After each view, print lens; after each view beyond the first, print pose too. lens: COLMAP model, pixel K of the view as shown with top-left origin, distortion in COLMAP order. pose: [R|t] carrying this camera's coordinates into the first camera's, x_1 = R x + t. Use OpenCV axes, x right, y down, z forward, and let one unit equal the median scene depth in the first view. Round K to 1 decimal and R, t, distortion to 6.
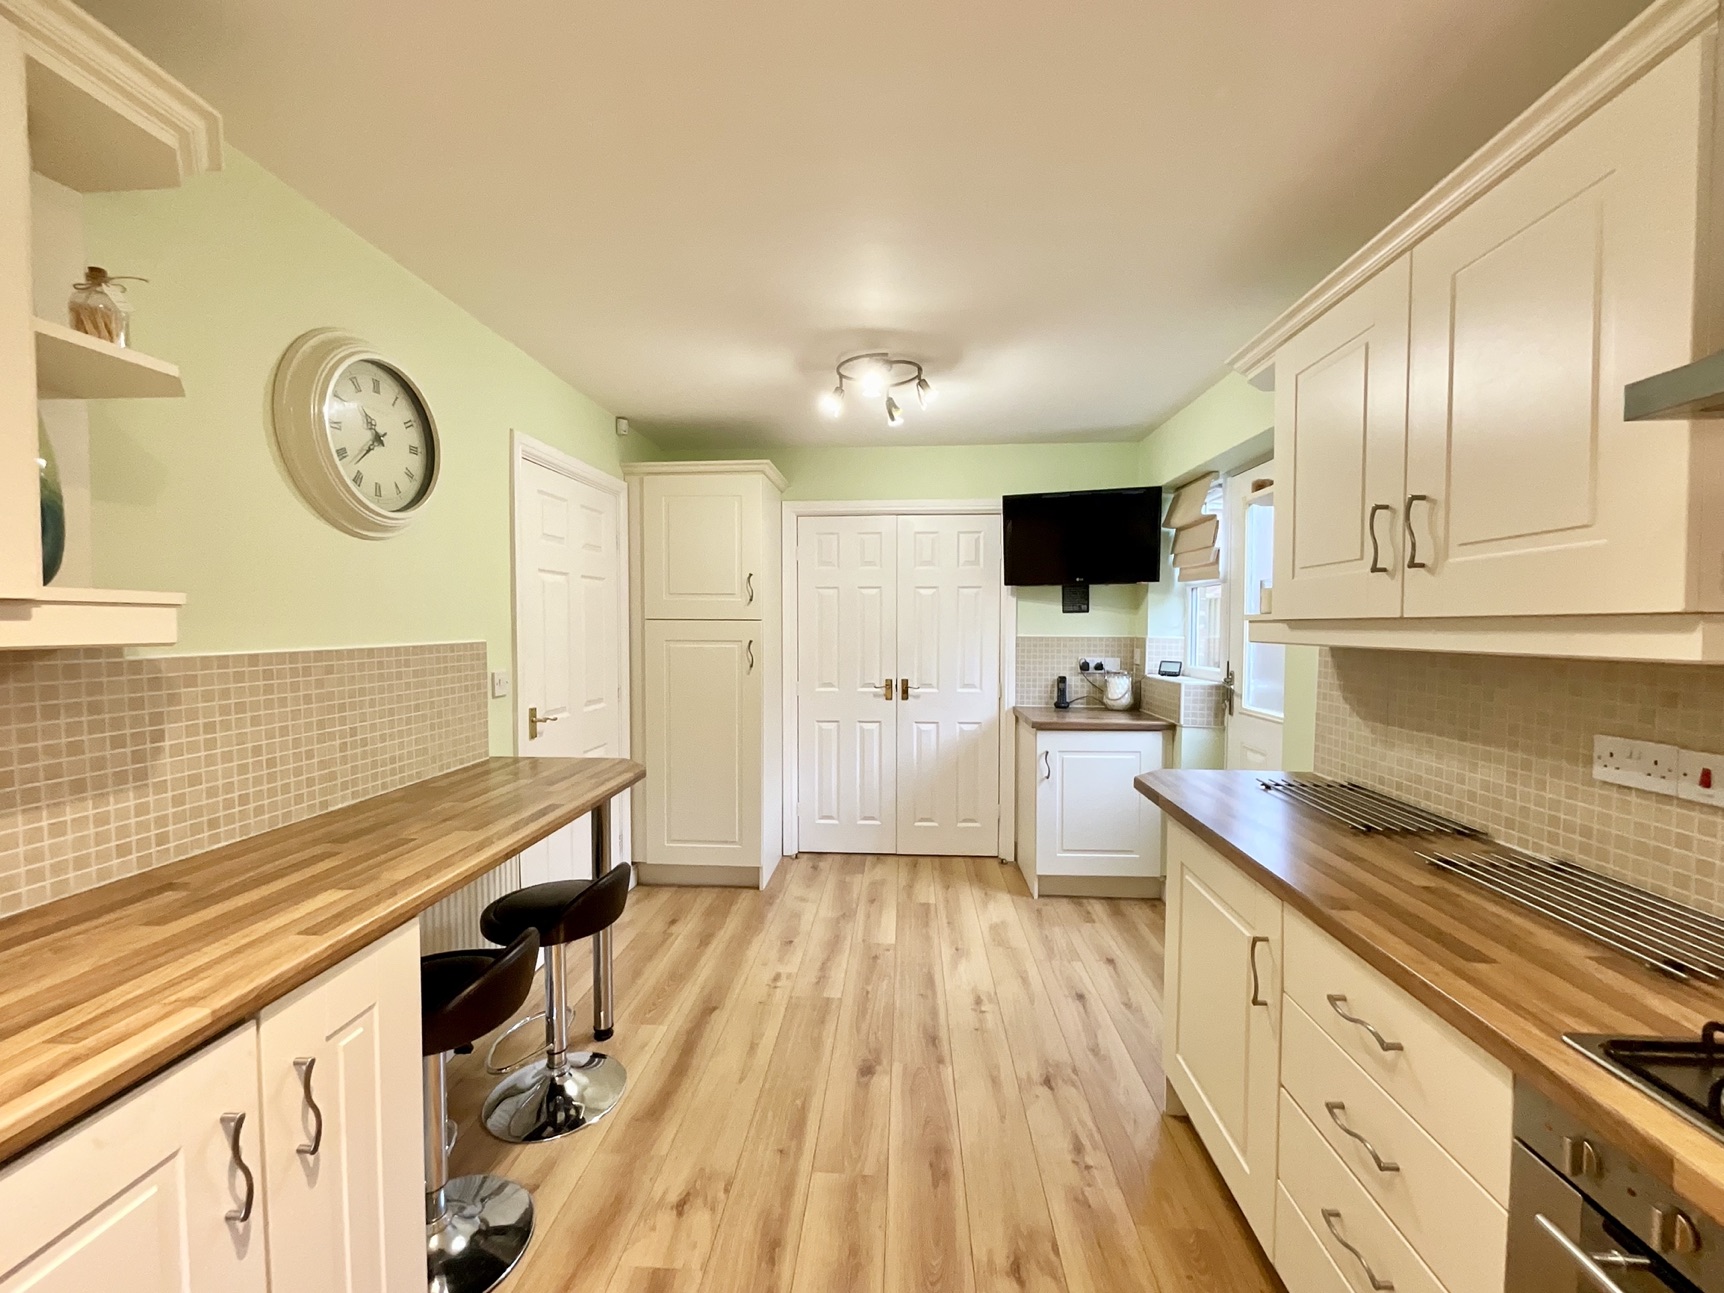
lens RADIAL K [[698.1, 0, 861.2], [0, 698.1, 647.0], [0, 0, 1]] dist [-0.006501, 0.002602]
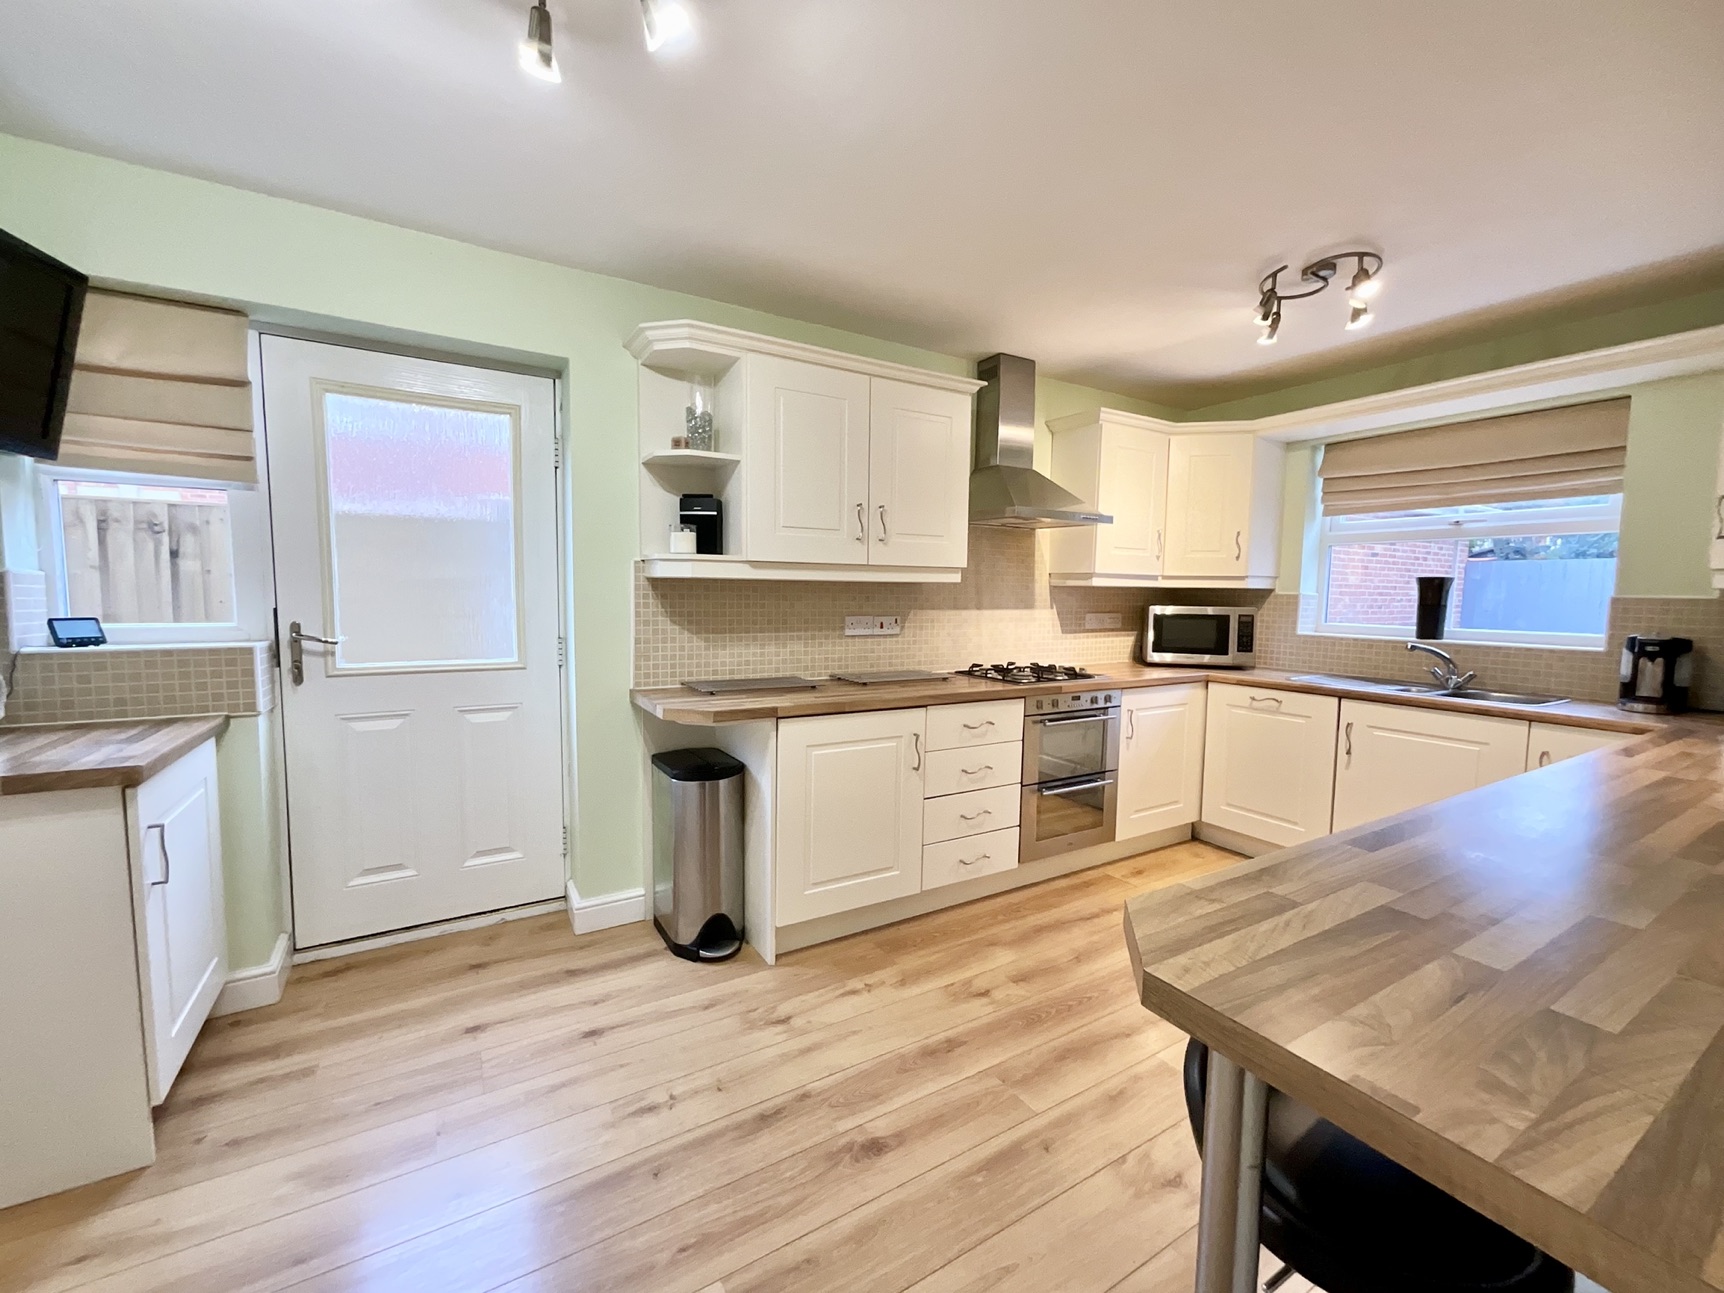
lens RADIAL K [[698.1, 0, 860.6], [0, 698.1, 645.9], [0, 0, 1]] dist [-0.006501, 0.002602]
pose [[-0.569025, -0.077421, 0.818668, -0.648817], [0.010629, 0.994782, 0.101463, -0.010384], [-0.822252, 0.066437, -0.565233, 1.629671]]
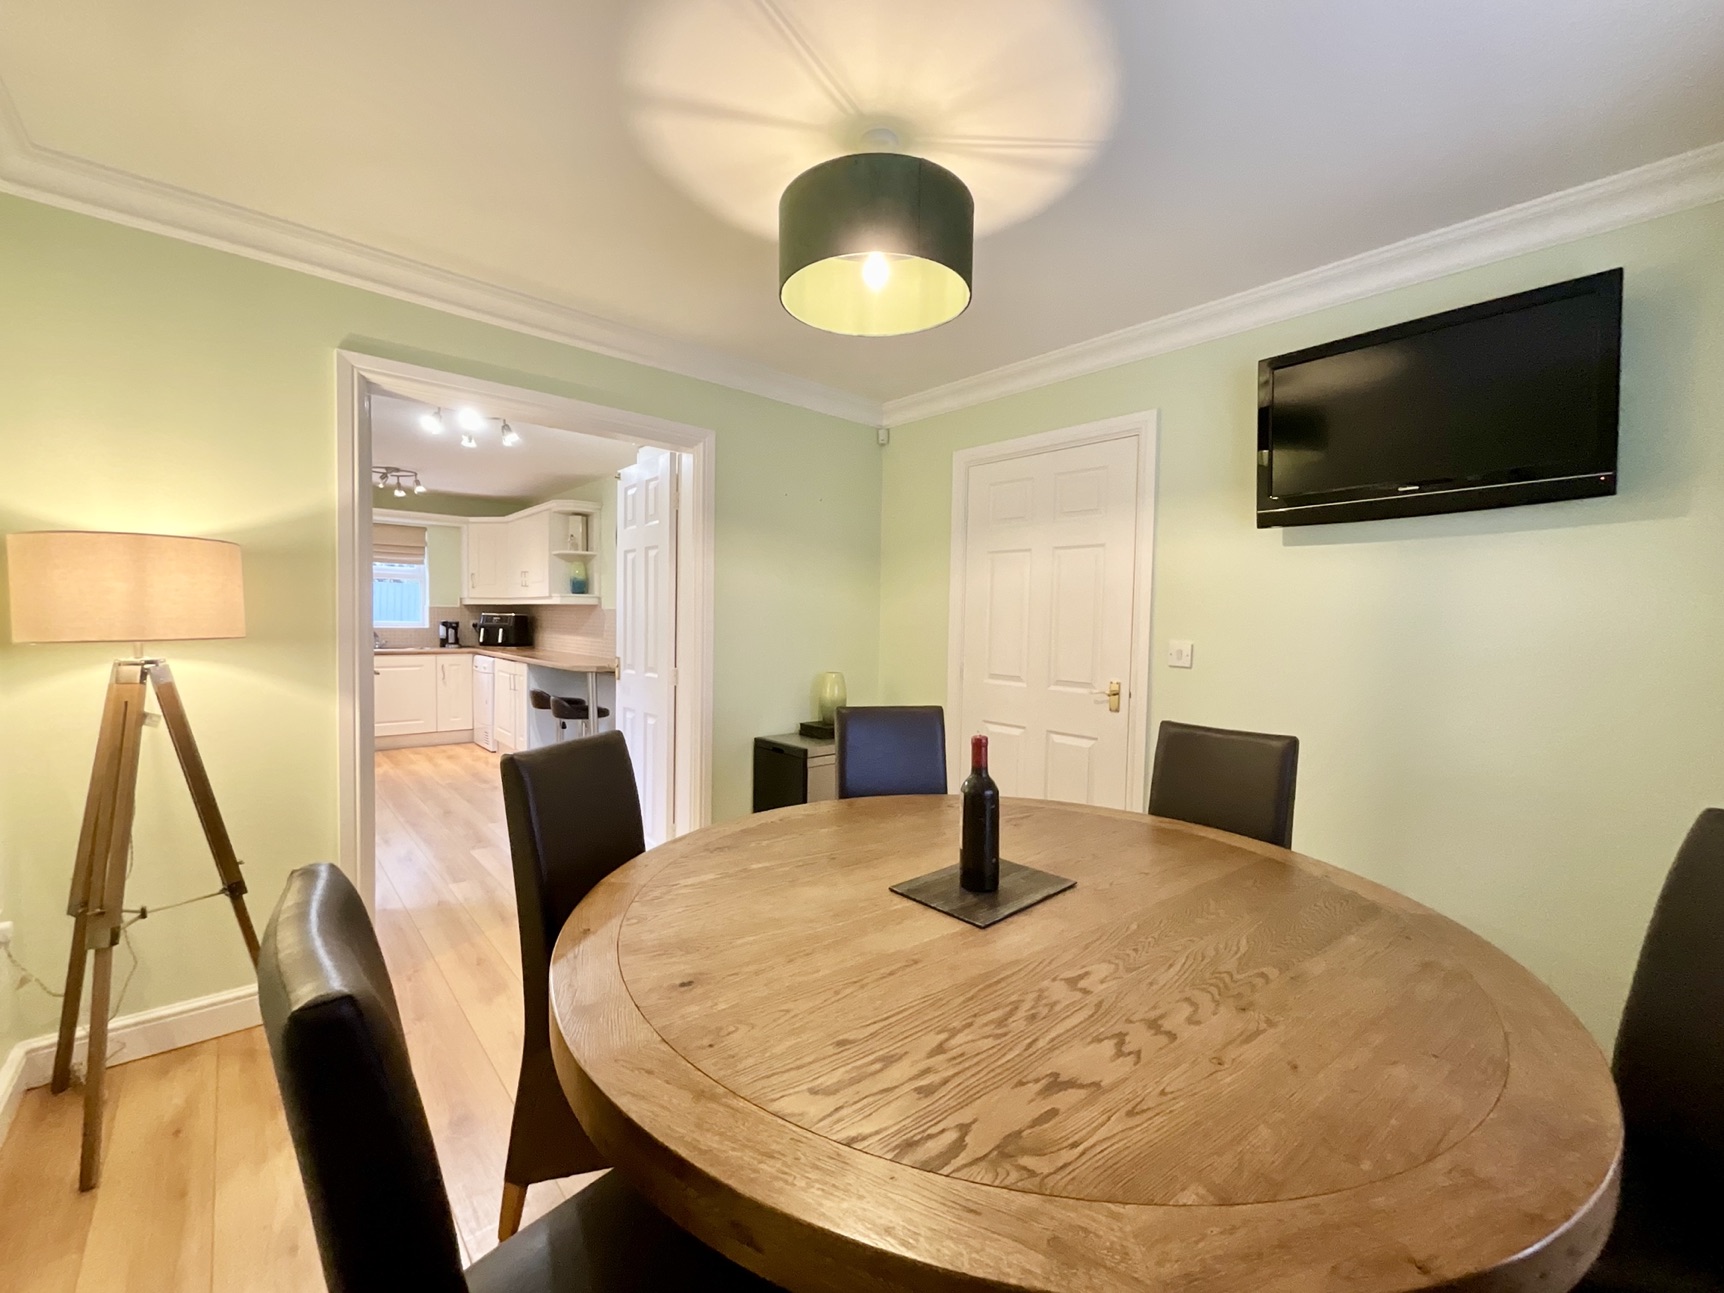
lens RADIAL K [[698.1, 0, 854.8], [0, 698.1, 646.7], [0, 0, 1]] dist [-0.006501, 0.002602]
pose [[-0.703193, 0.004976, -0.710982, 0.715219], [-0.049382, 0.997219, 0.055820, -0.051127], [0.709282, 0.074361, -0.700991, 3.757061]]
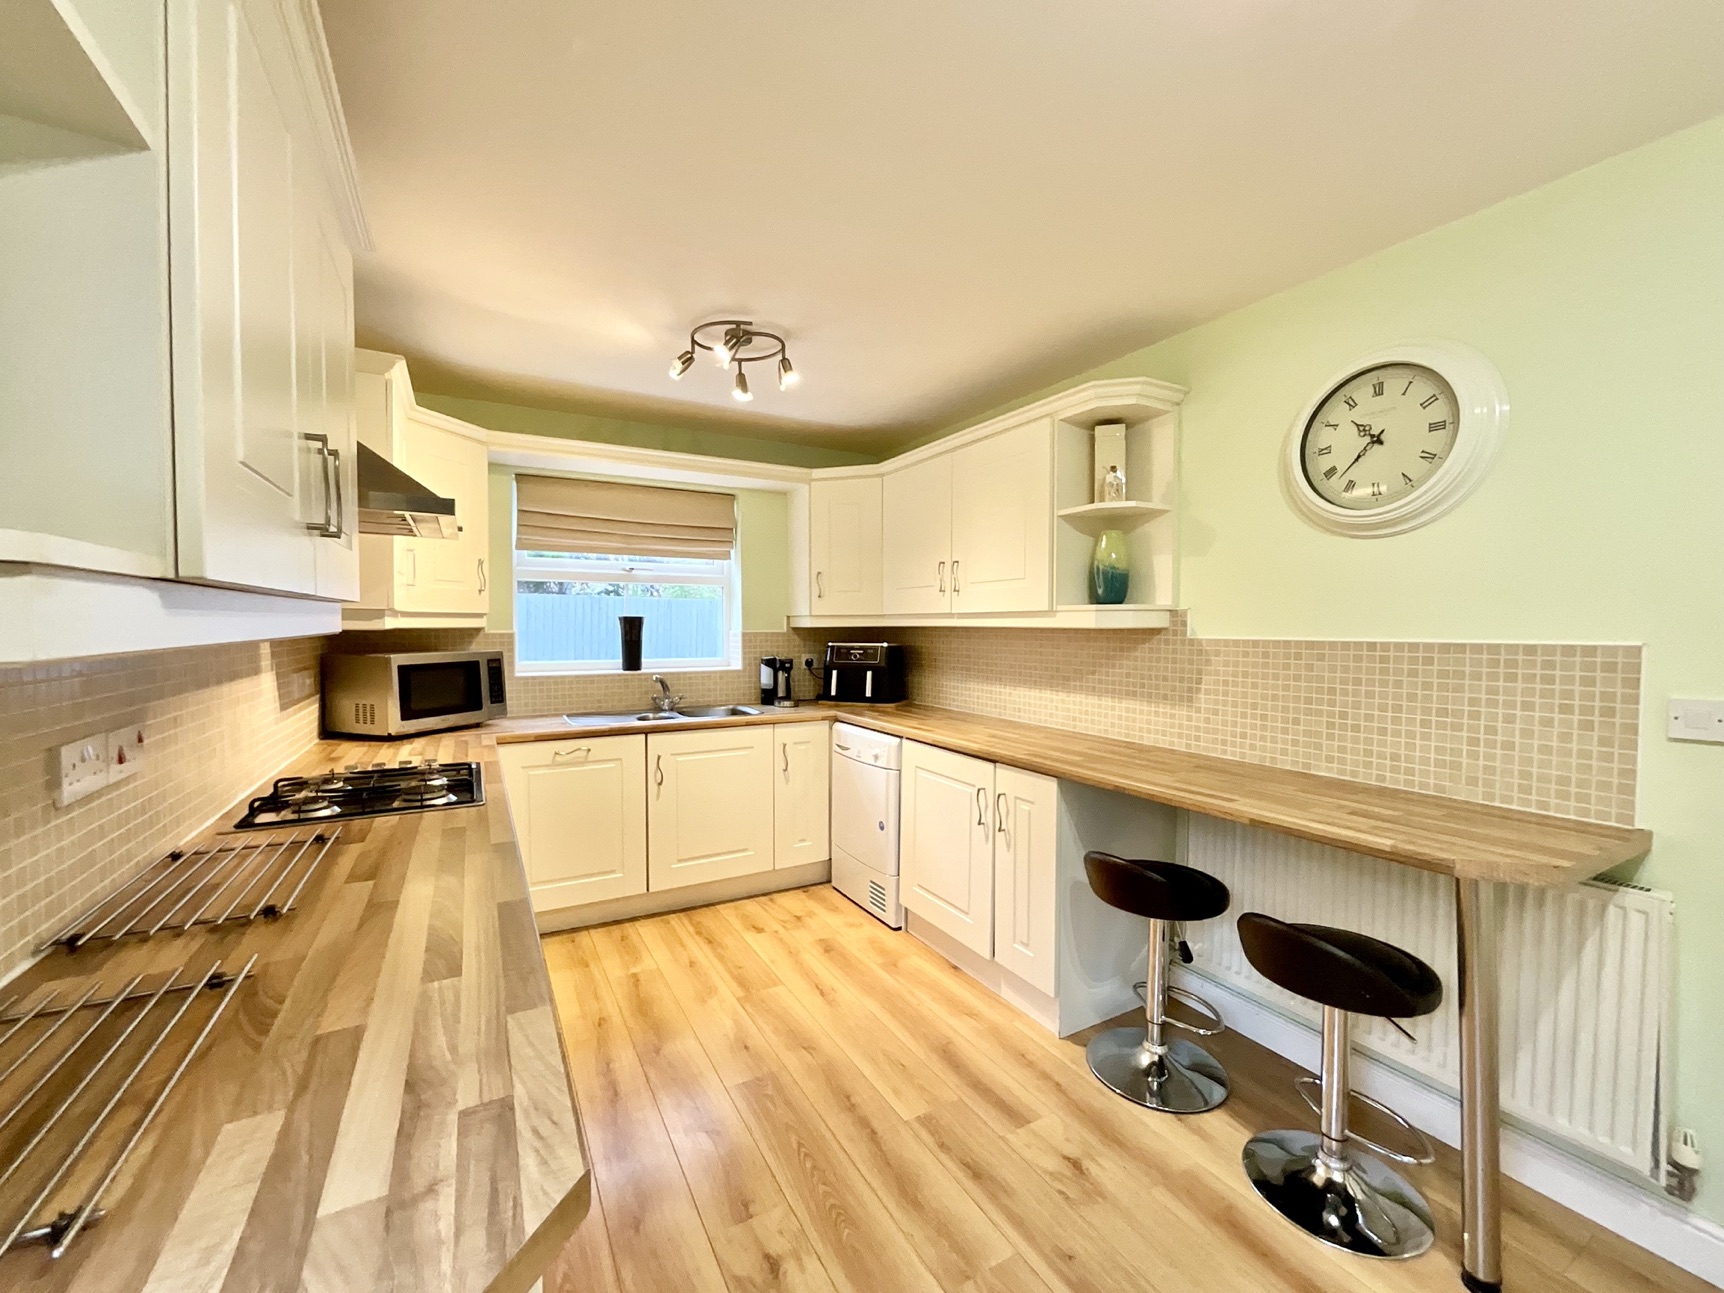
lens RADIAL K [[698.1, 0, 858.0], [0, 698.1, 647.0], [0, 0, 1]] dist [-0.006501, 0.002602]
pose [[-0.840638, 0.012102, -0.541462, 0.520800], [-0.023640, 0.997978, 0.059007, -0.034394], [0.541081, 0.062404, -0.838652, 1.480998]]
